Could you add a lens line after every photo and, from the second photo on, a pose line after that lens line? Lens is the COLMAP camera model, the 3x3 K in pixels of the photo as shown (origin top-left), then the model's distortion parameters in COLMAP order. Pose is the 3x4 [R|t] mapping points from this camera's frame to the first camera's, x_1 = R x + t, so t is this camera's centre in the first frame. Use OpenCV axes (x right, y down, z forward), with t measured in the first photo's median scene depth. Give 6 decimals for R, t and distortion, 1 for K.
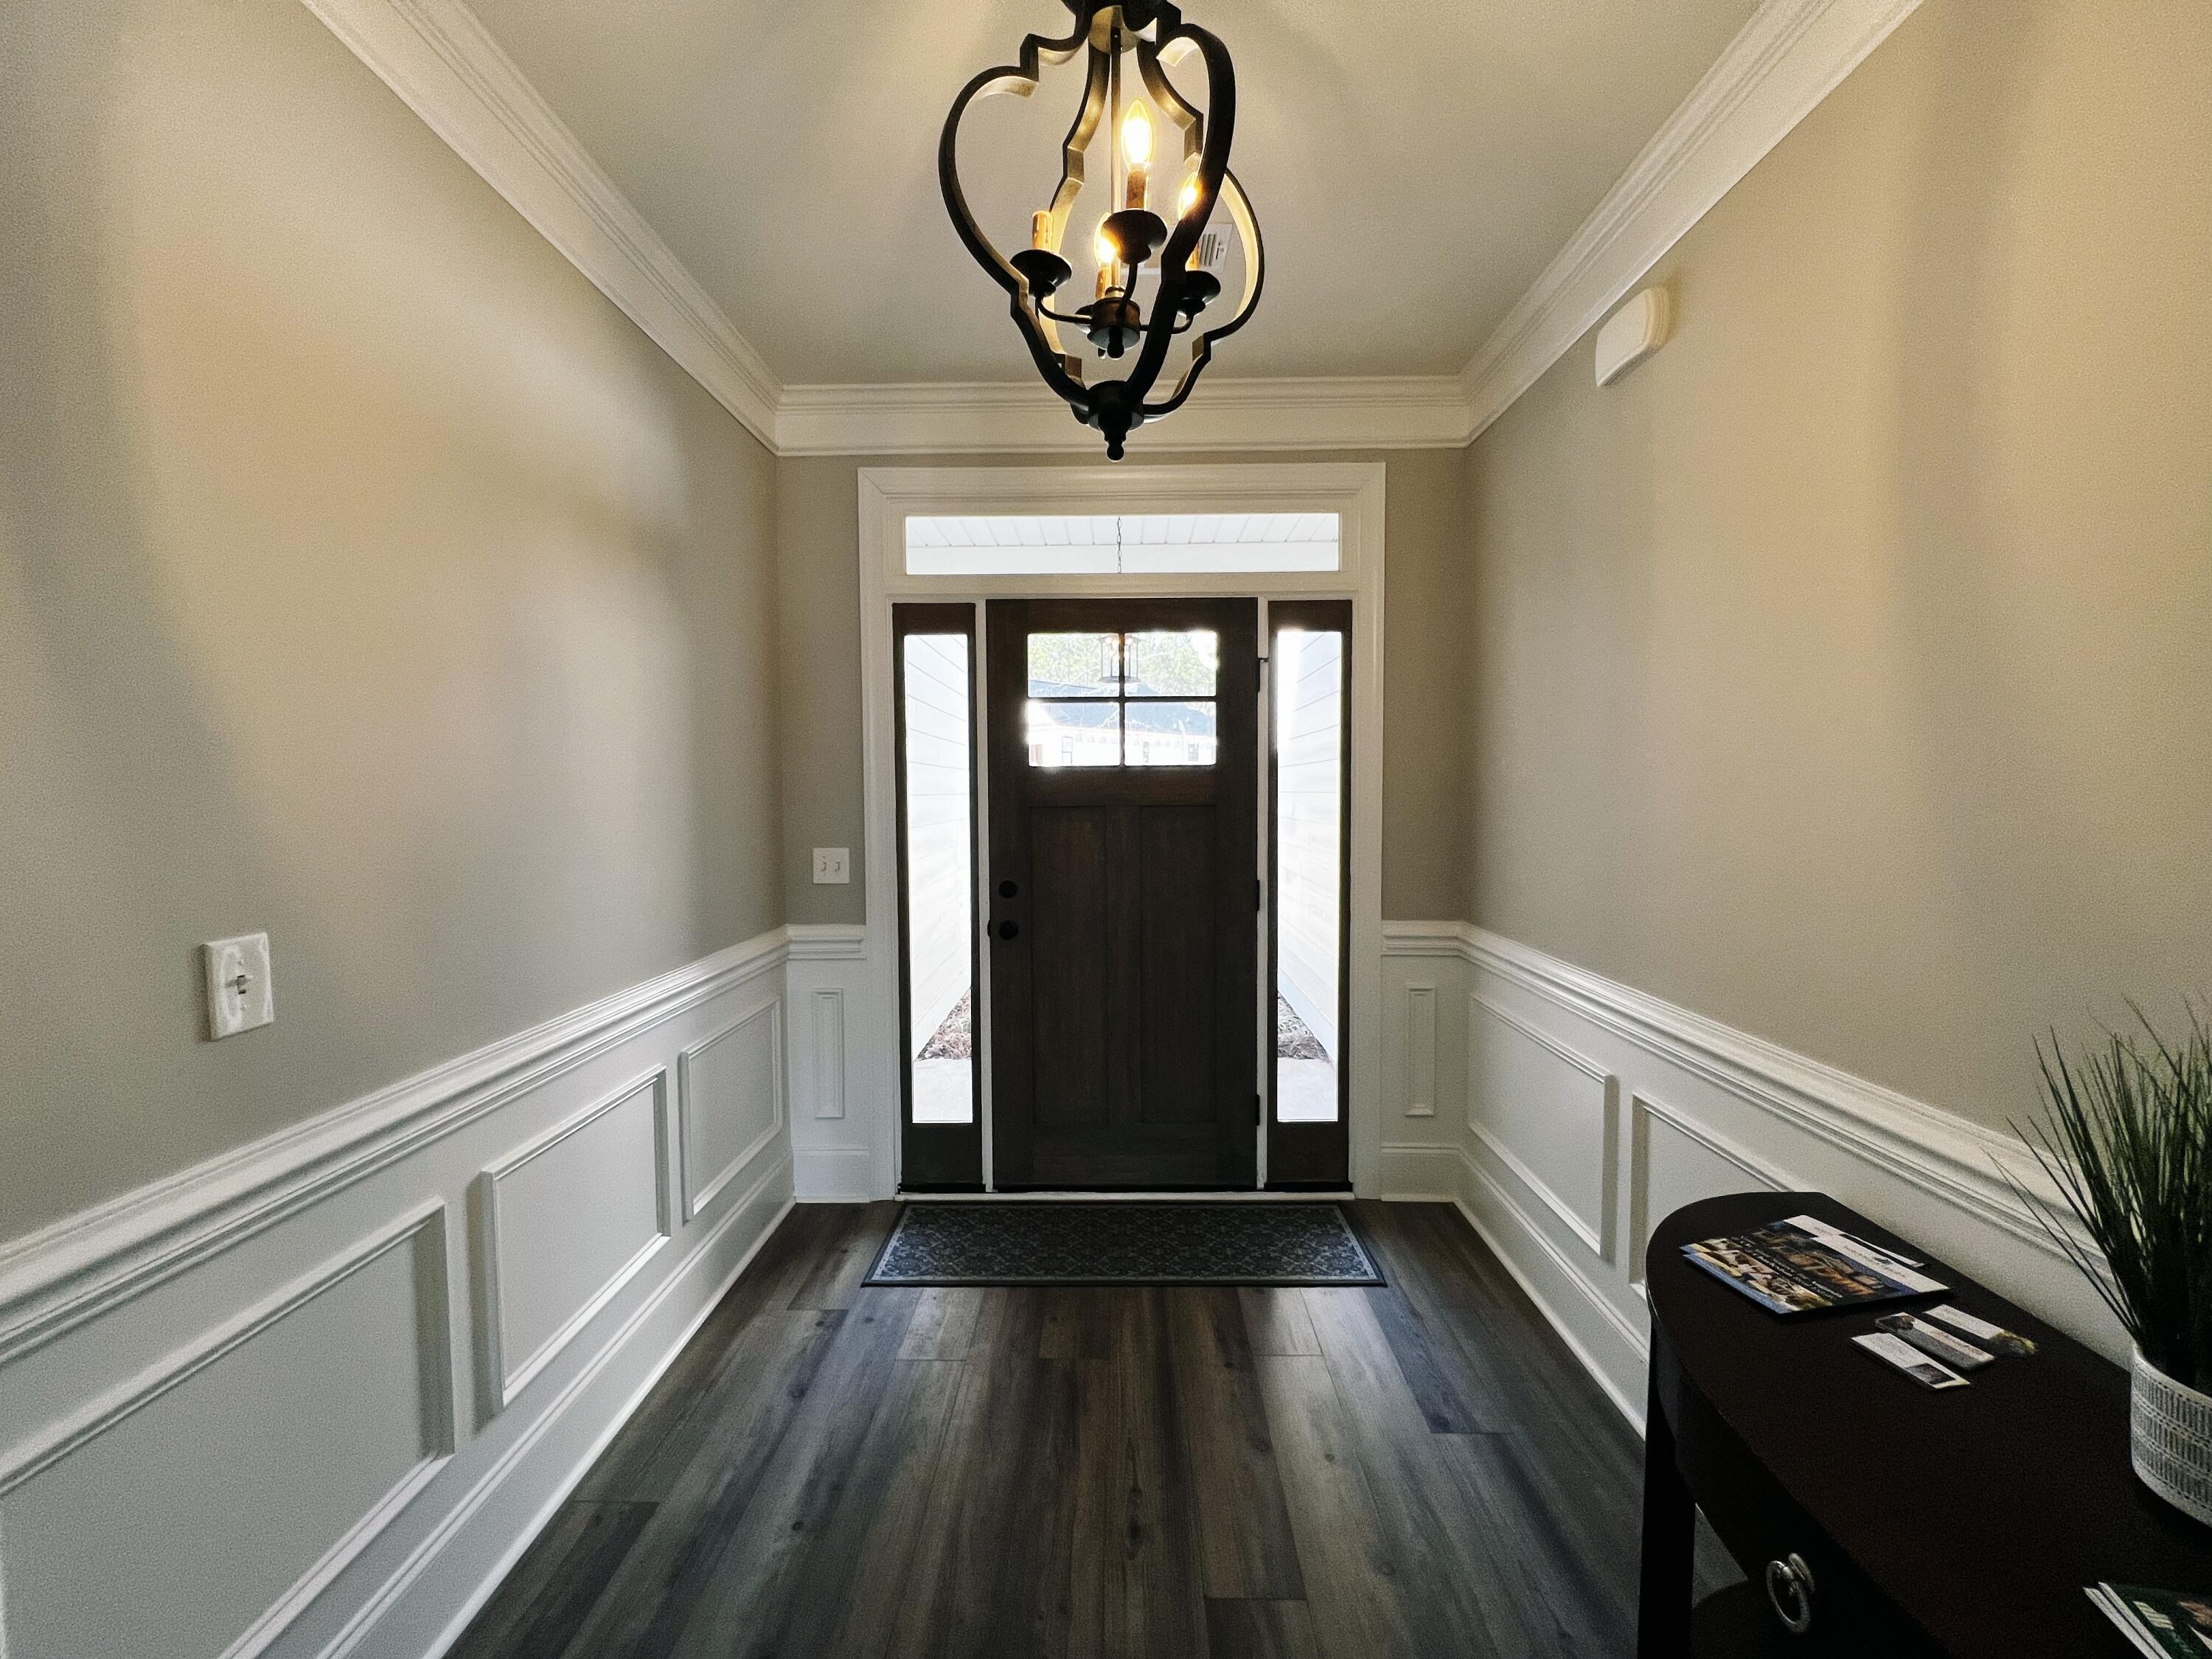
lens RADIAL K [[880.2, 0, 1106.1], [0, 880.2, 830.2], [0, 0, 1]] dist [-0.001013, 0.000277]
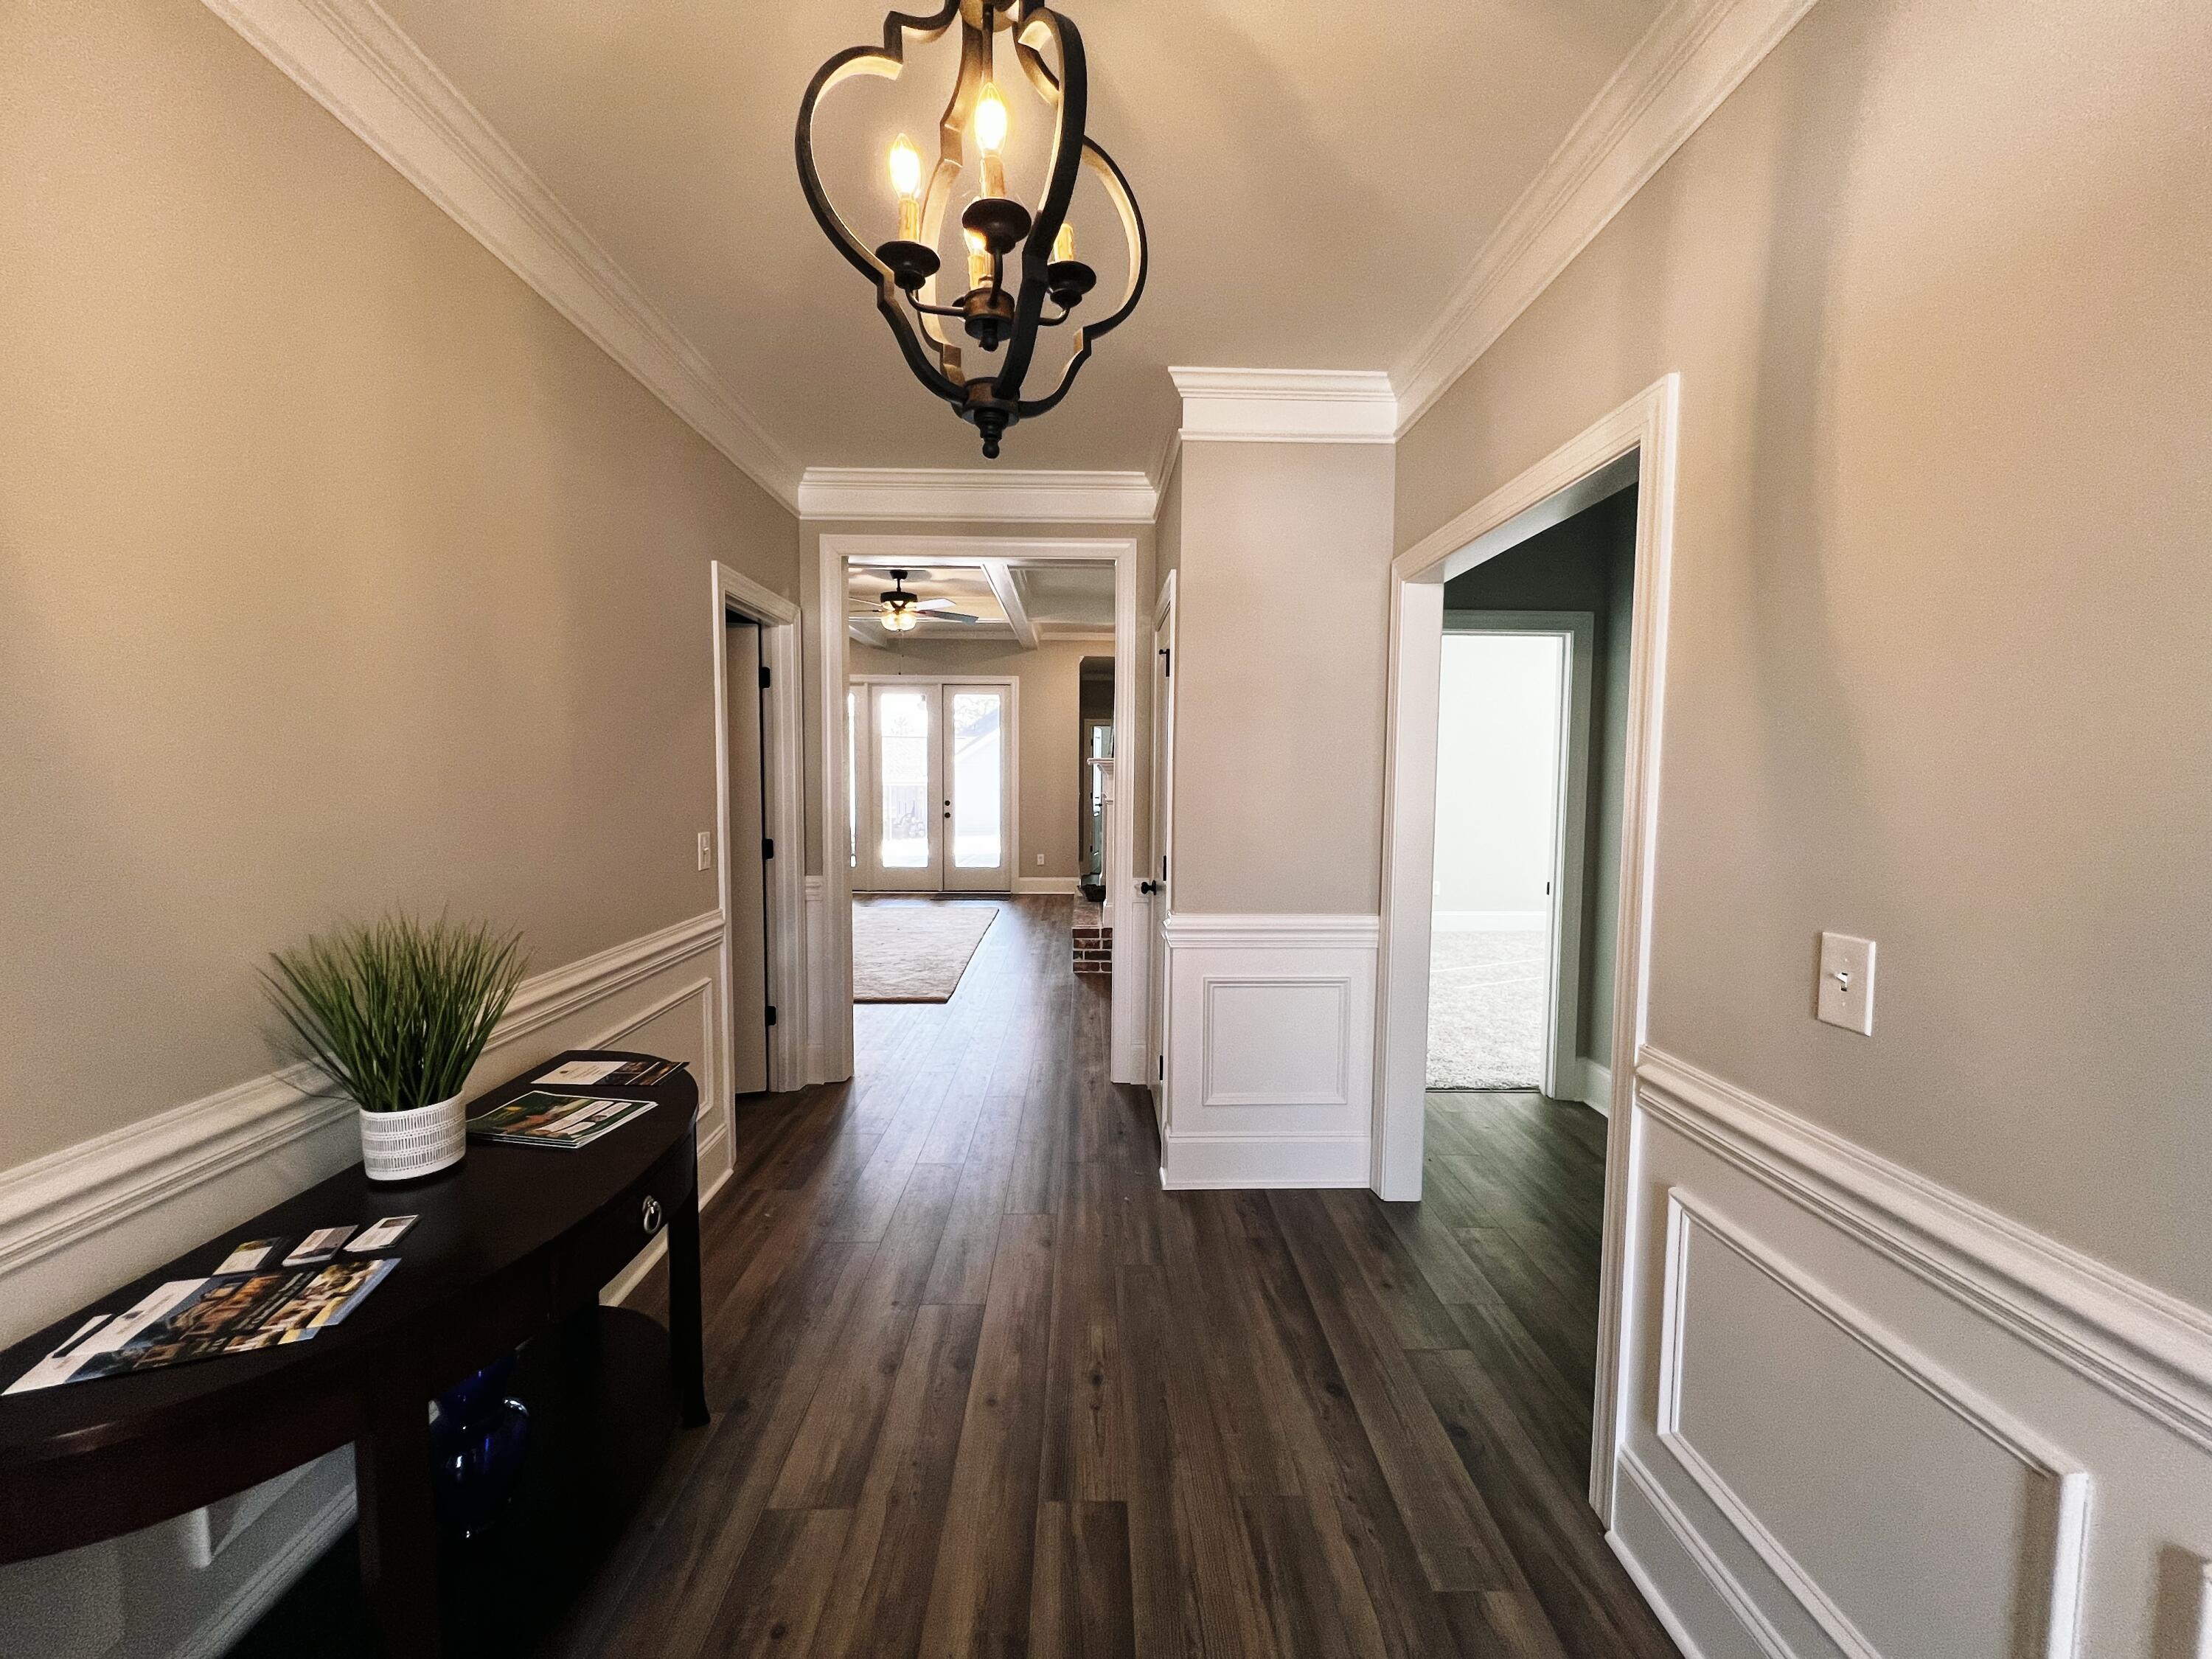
lens RADIAL K [[880.2, 0, 1106.1], [0, 880.2, 830.2], [0, 0, 1]] dist [-0.001013, 0.000277]
pose [[-0.999146, 0.000282, -0.041322, -0.077651], [-0.004523, 0.993221, 0.116151, -0.117662], [0.041075, 0.116239, -0.992372, 1.968521]]
